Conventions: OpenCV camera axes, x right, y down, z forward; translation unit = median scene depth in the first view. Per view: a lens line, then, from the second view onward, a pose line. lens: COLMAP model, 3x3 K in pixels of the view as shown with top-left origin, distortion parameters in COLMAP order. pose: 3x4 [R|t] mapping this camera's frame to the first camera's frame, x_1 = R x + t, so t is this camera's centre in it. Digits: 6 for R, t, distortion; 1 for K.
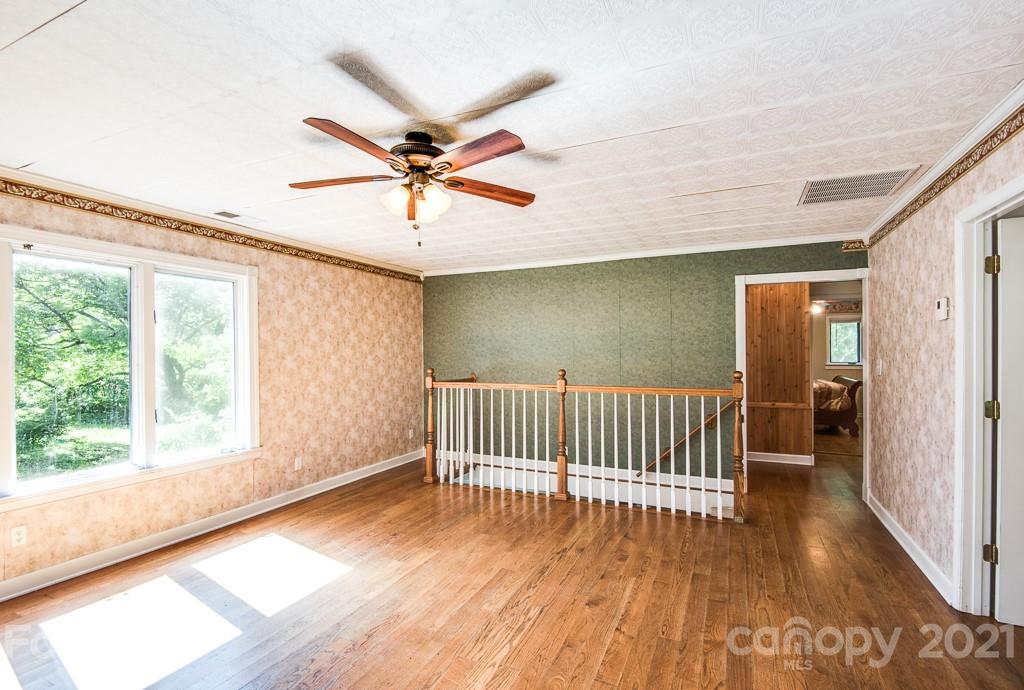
lens RADIAL K [[478.2, 0, 511.0], [0, 478.2, 346.3], [0, 0, 1]] dist [0.023308, -0.000528]
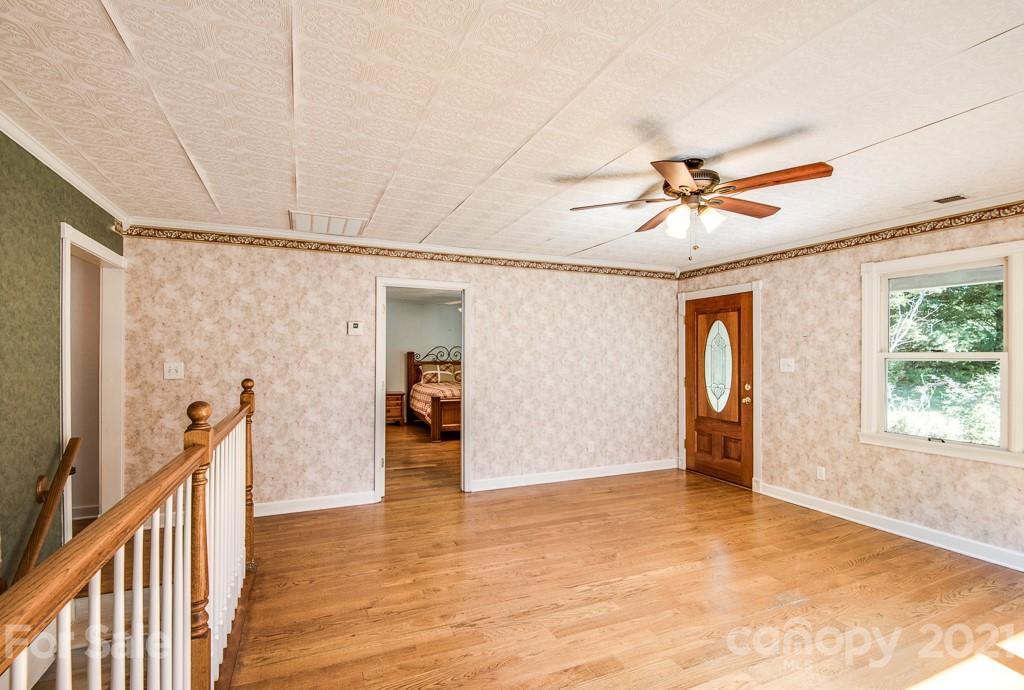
lens RADIAL K [[478.2, 0, 513.5], [0, 478.2, 349.9], [0, 0, 1]] dist [0.023308, -0.000528]
pose [[-0.752517, 0.005164, 0.658553, -0.553547], [0.000901, 0.999976, -0.006812, 0.011639], [-0.658572, -0.004533, -0.752504, 1.898185]]
